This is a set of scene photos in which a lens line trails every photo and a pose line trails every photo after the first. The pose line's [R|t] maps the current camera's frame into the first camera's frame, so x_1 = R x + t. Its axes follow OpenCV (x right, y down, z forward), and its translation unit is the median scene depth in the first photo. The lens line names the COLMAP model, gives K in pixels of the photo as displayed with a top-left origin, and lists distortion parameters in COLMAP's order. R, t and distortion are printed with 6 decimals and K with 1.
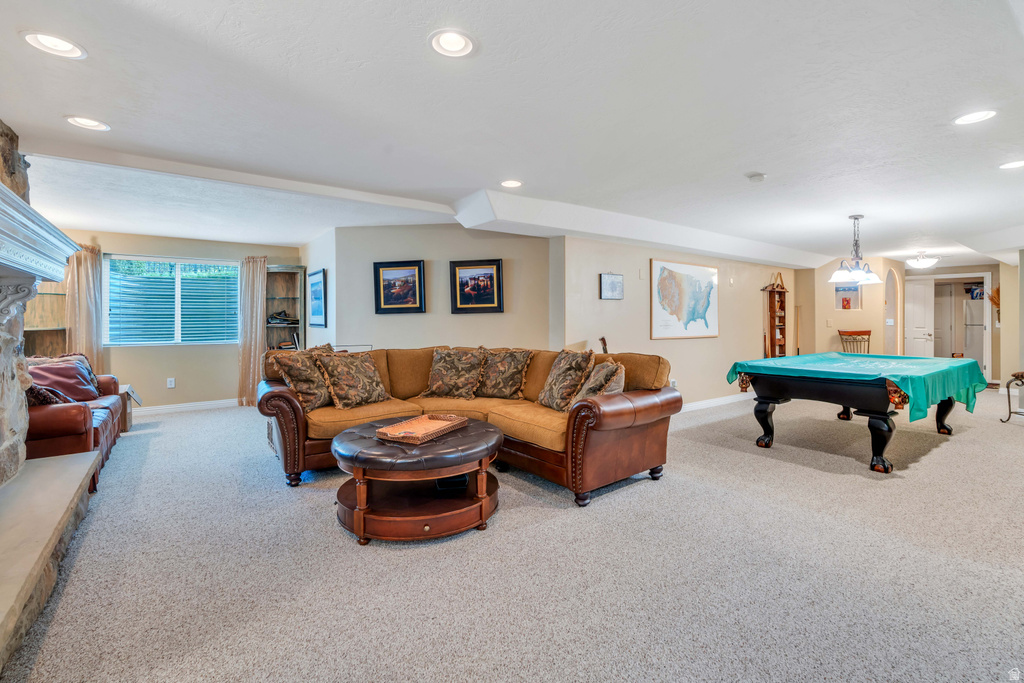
lens RADIAL K [[468.8, 0, 522.5], [0, 468.8, 319.2], [0, 0, 1]] dist [-0.000990, 0.000013]
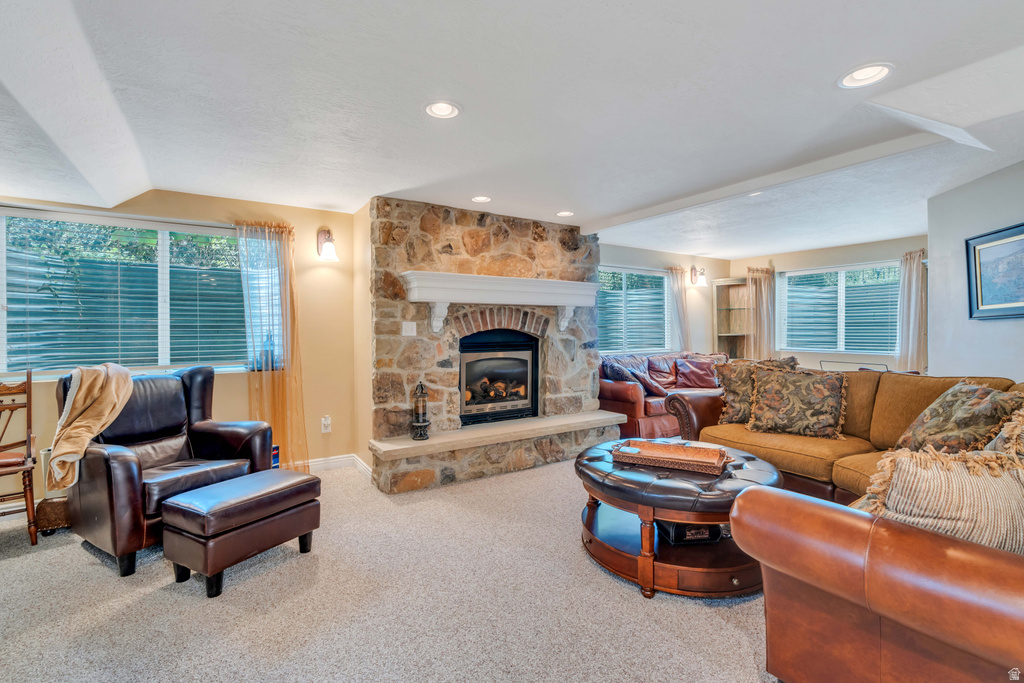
lens RADIAL K [[468.8, 0, 512.6], [0, 468.8, 335.1], [0, 0, 1]] dist [-0.000990, 0.000013]
pose [[-0.061561, 0.016552, -0.997966, 0.449785], [0.000141, 0.999863, 0.016575, -0.001394], [0.998103, 0.000880, -0.061555, 0.523770]]
